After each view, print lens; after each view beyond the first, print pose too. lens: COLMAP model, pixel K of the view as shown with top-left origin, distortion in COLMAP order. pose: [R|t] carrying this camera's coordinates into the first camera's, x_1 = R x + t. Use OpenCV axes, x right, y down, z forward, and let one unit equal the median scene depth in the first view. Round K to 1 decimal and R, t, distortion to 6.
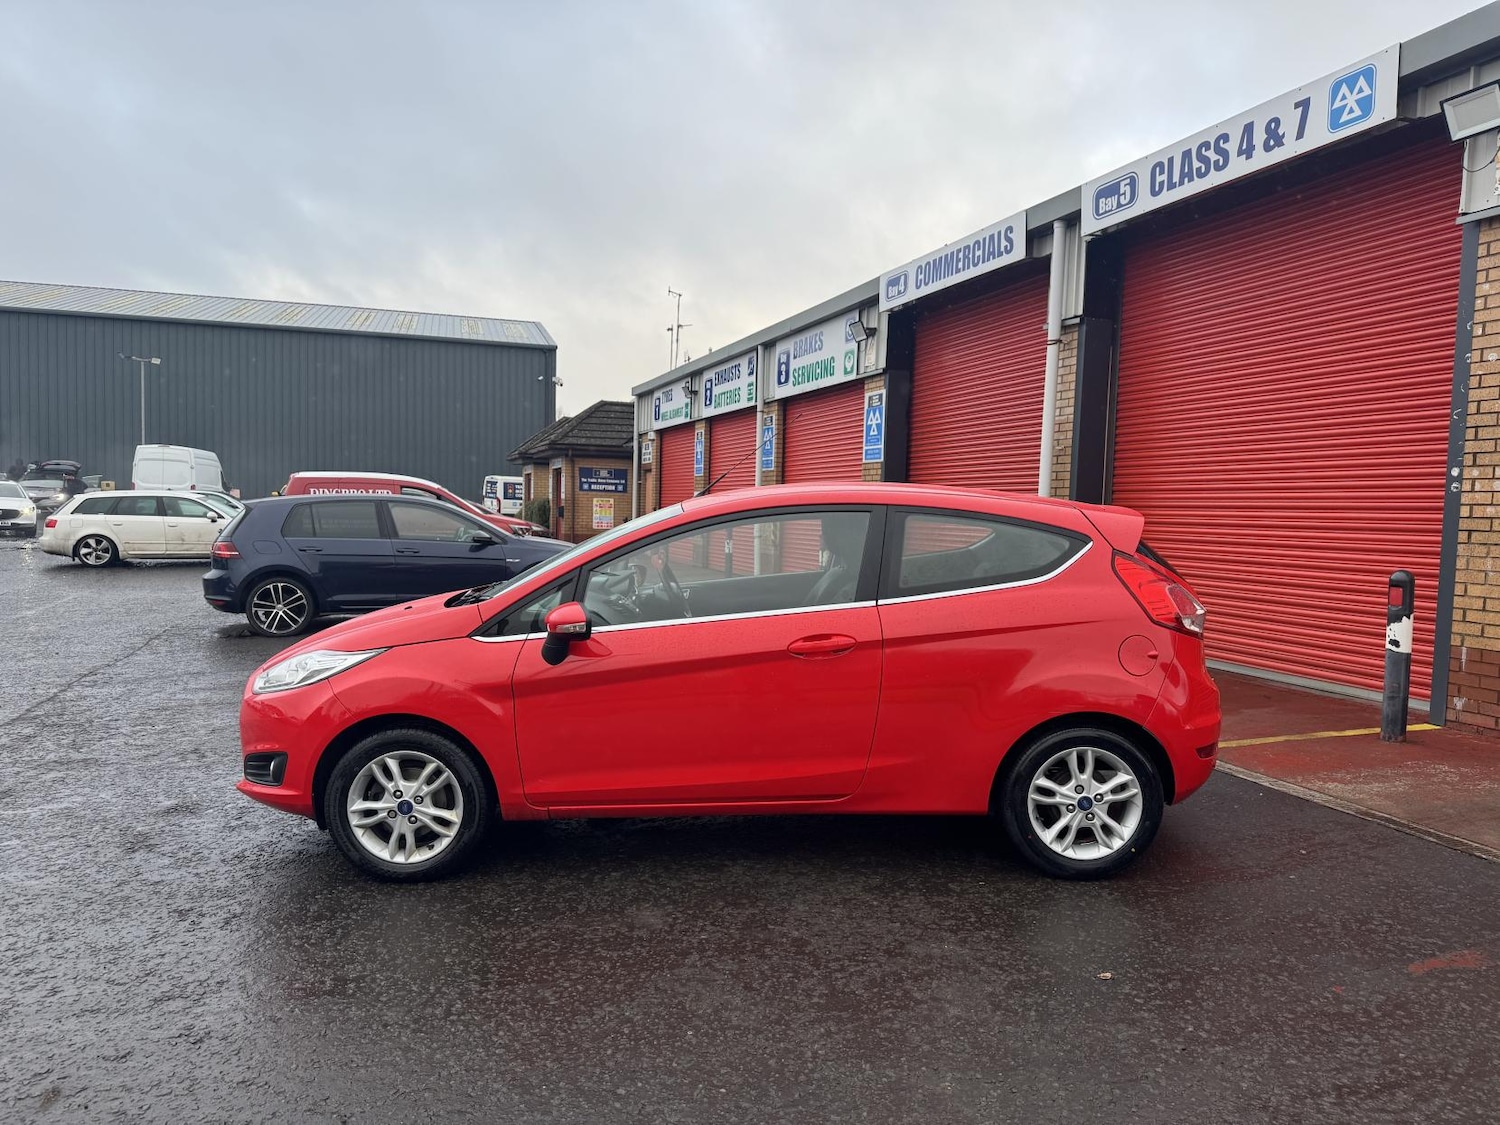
lens RADIAL K [[1048.1, 0, 746.8], [0, 1048.1, 569.8], [0, 0, 1]] dist [0.042645, -0.045536]
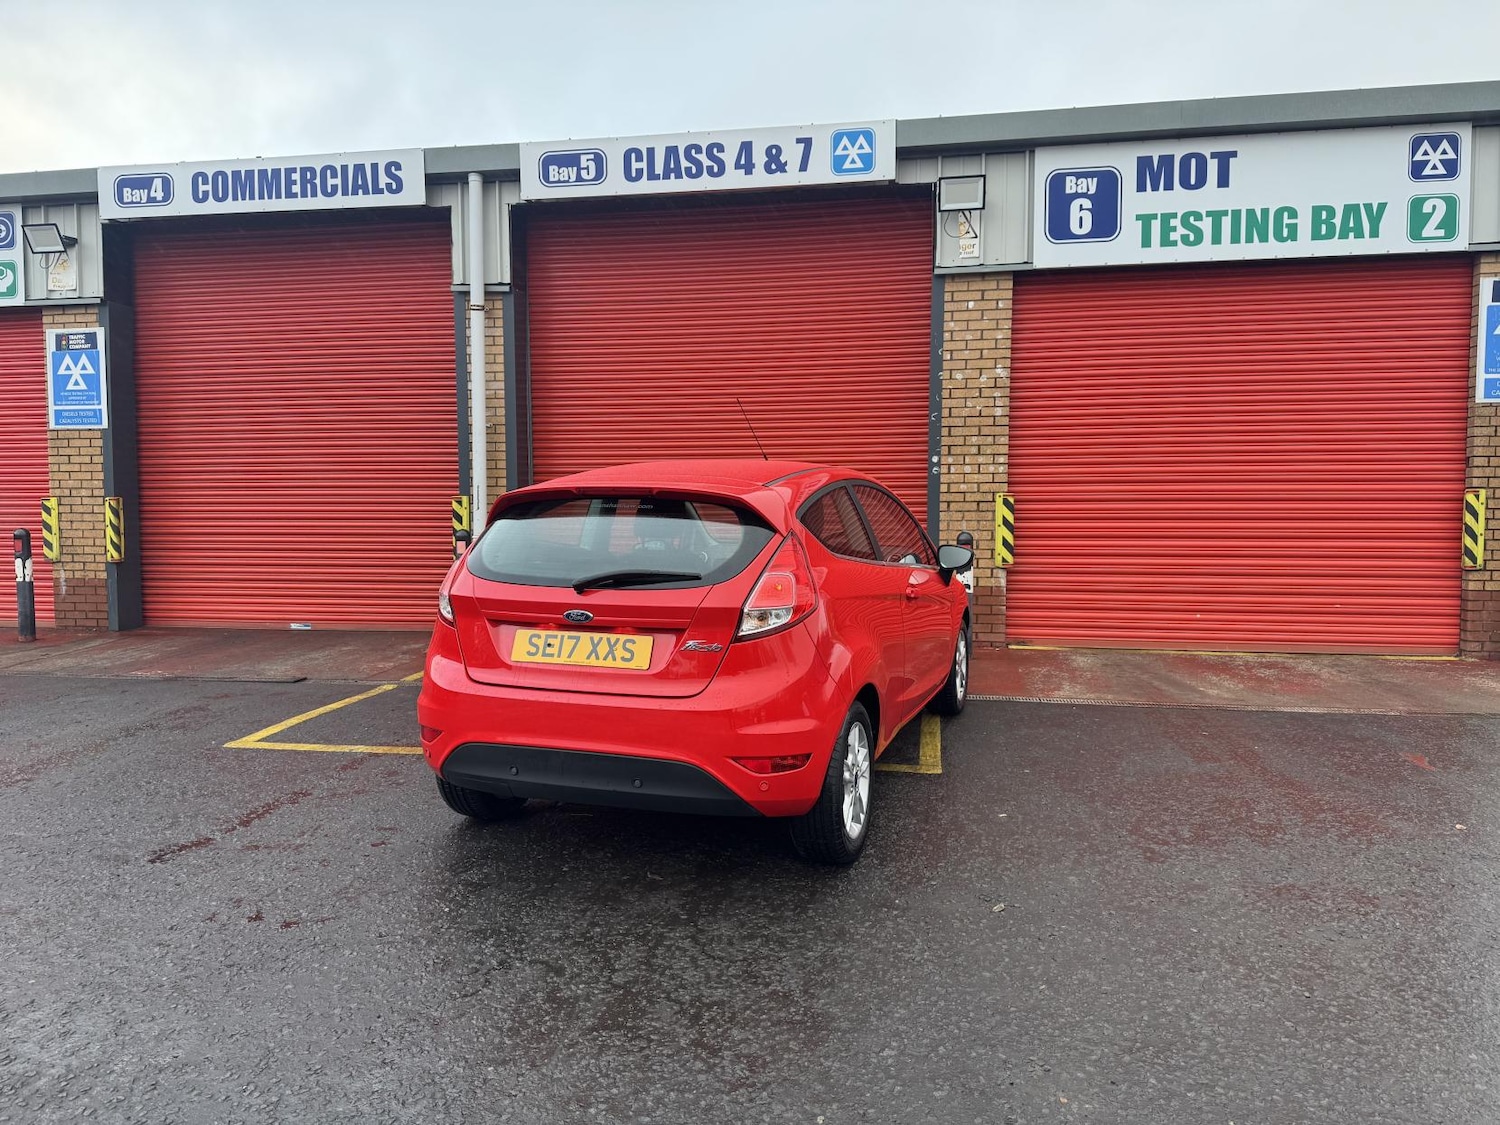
lens RADIAL K [[1048.1, 0, 753.7], [0, 1048.1, 577.8], [0, 0, 1]] dist [0.042645, -0.045536]
pose [[0.485038, -0.085684, 0.870285, -0.524206], [0.063602, 0.996009, 0.062614, -0.034019], [-0.872177, 0.024982, 0.488552, 0.461996]]
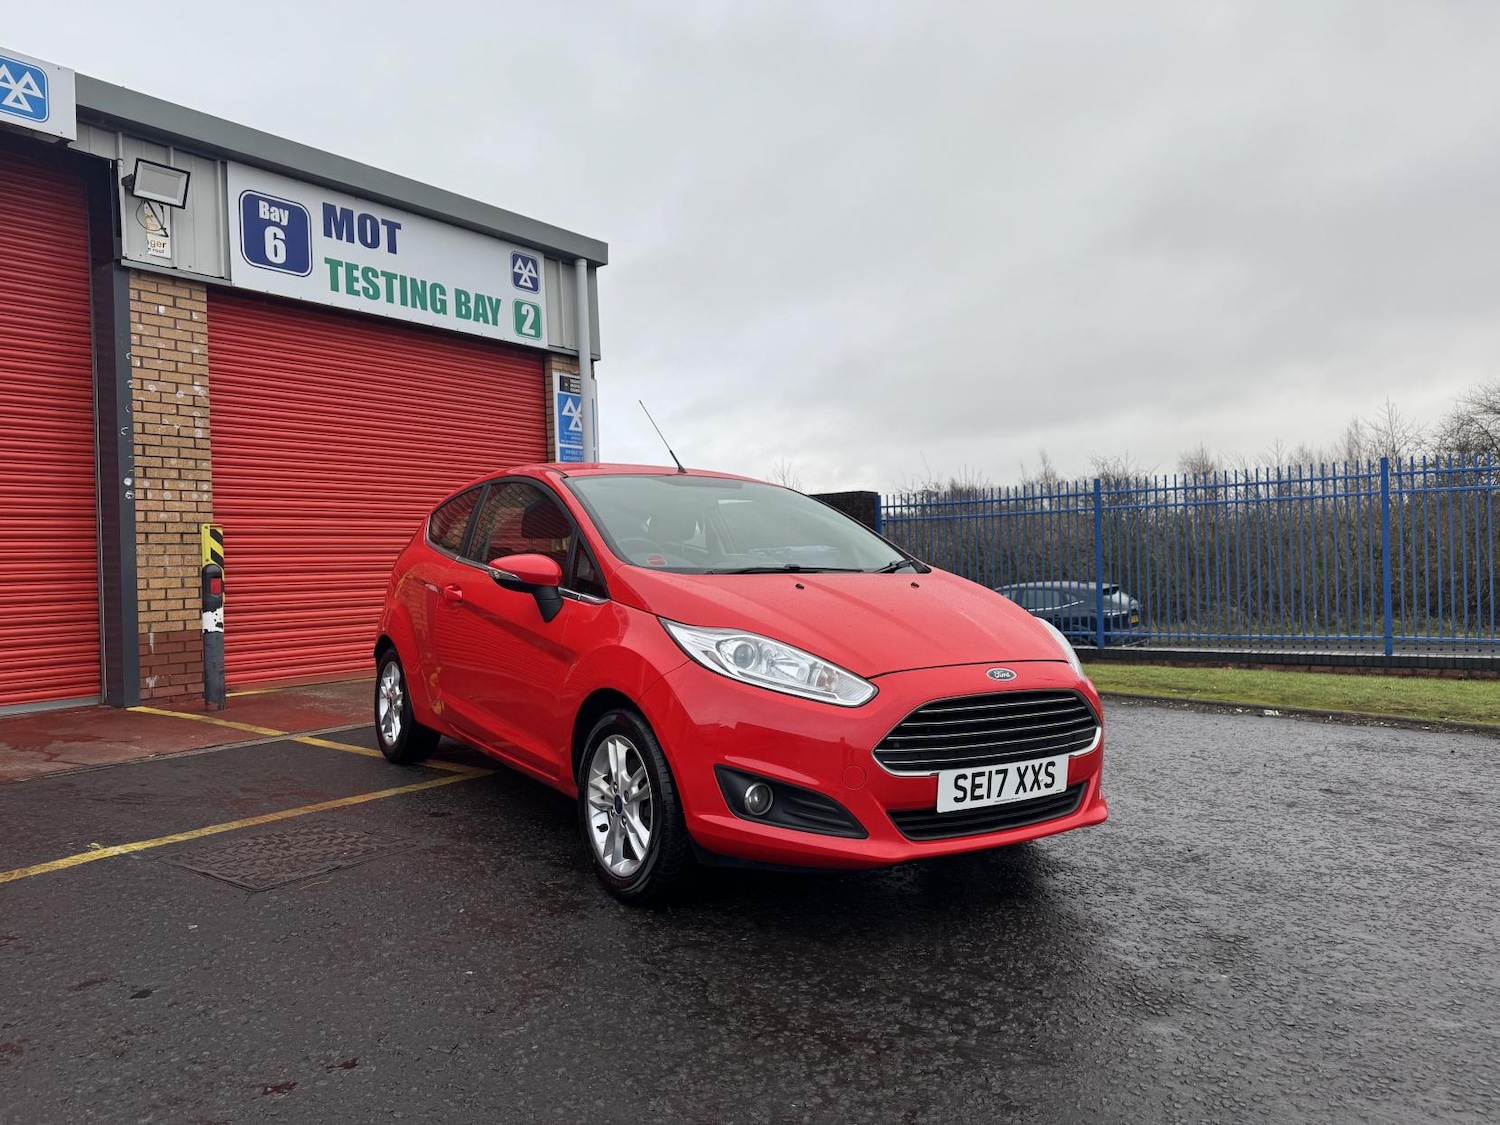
lens RADIAL K [[1048.1, 0, 750.8], [0, 1048.1, 568.6], [0, 0, 1]] dist [0.042645, -0.045536]
pose [[-0.559184, -0.011802, 0.828960, -0.543857], [0.061814, 0.996522, 0.055885, -0.018015], [-0.826736, 0.082491, -0.556509, 0.910373]]
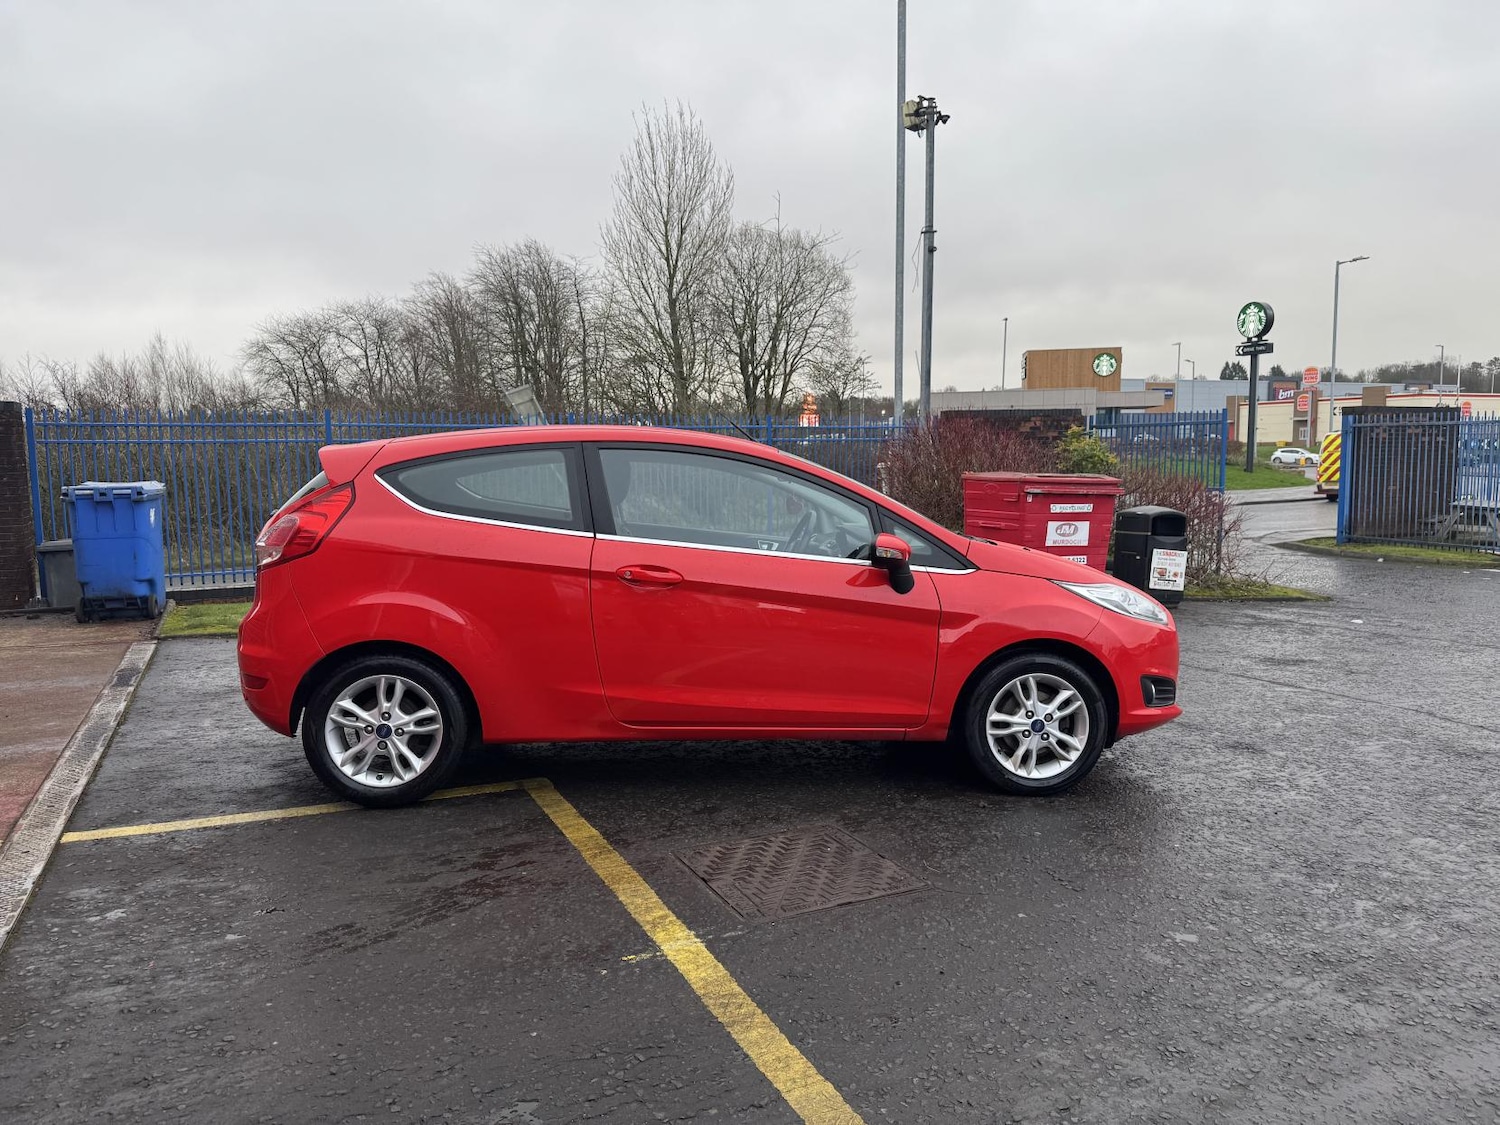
lens RADIAL K [[1045.1, 0, 752.7], [0, 1045.1, 573.0], [0, 0, 1]] dist [0.060032, -0.045325]
pose [[-0.995400, -0.000952, -0.095803, 0.035720], [-0.017166, 0.985541, 0.168564, -0.072097], [0.094257, 0.169433, -0.981024, 1.238528]]
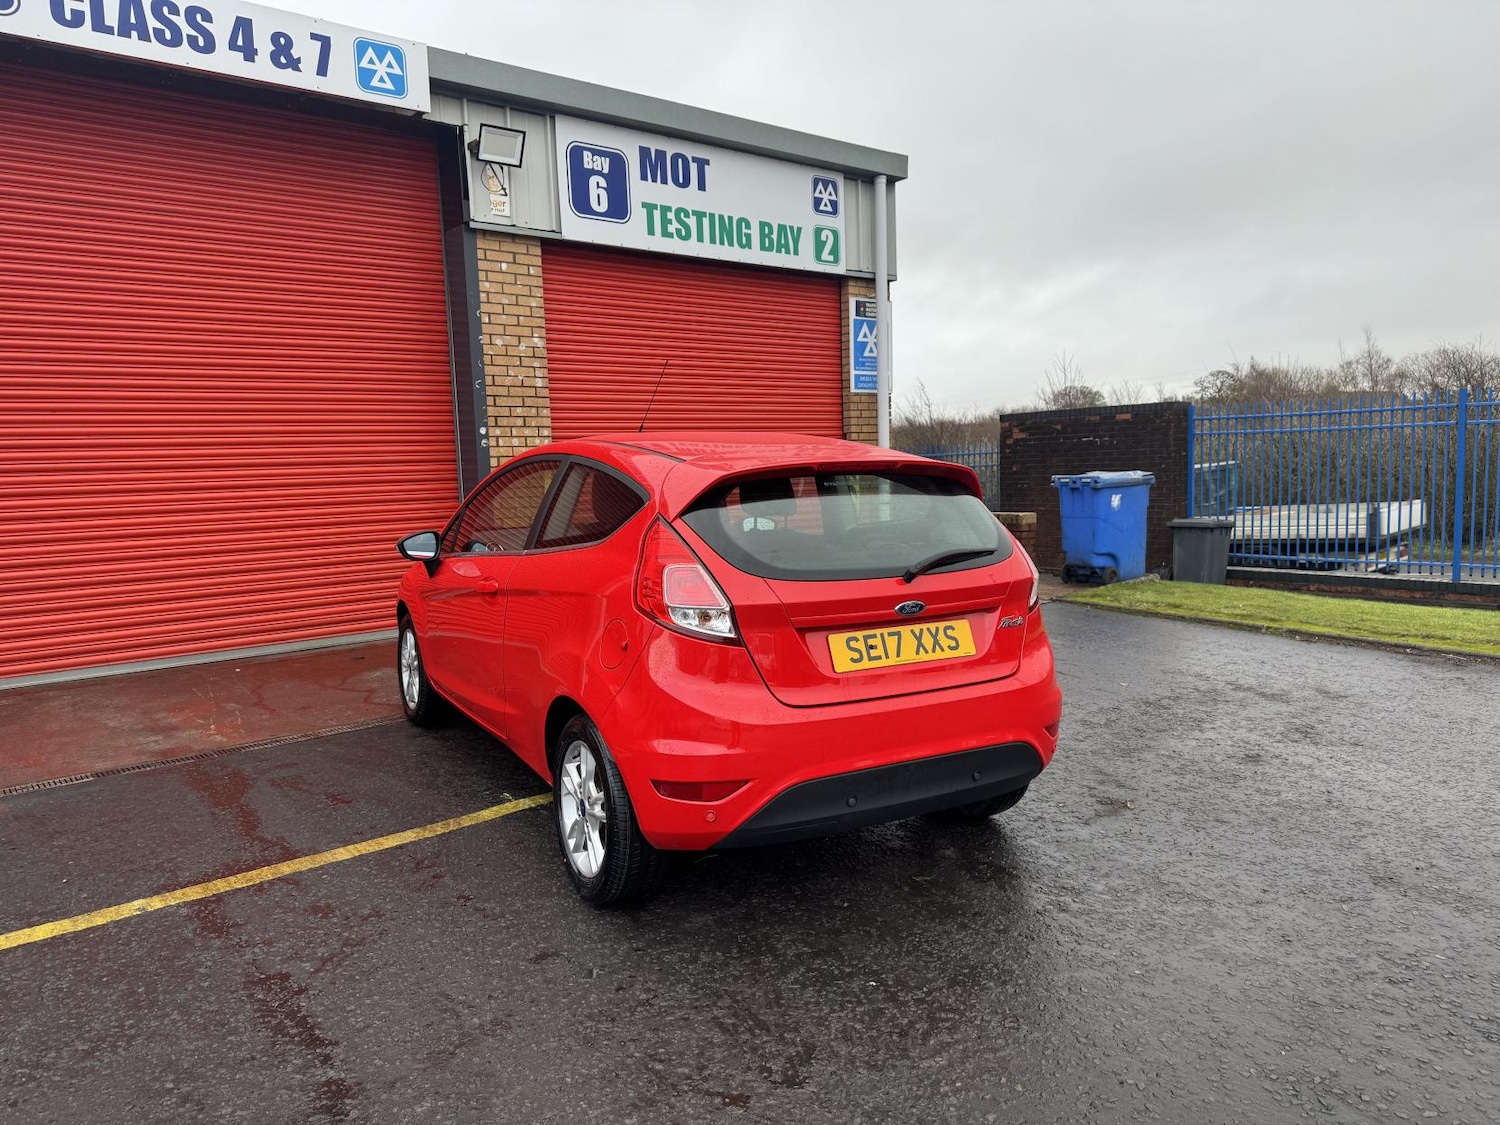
lens RADIAL K [[1048.1, 0, 752.0], [0, 1048.1, 573.3], [0, 0, 1]] dist [0.042645, -0.045536]
pose [[-0.343500, -0.112915, 0.932340, -0.519370], [0.075921, 0.986158, 0.147404, -0.071612], [-0.936079, 0.121417, -0.330172, 0.949049]]
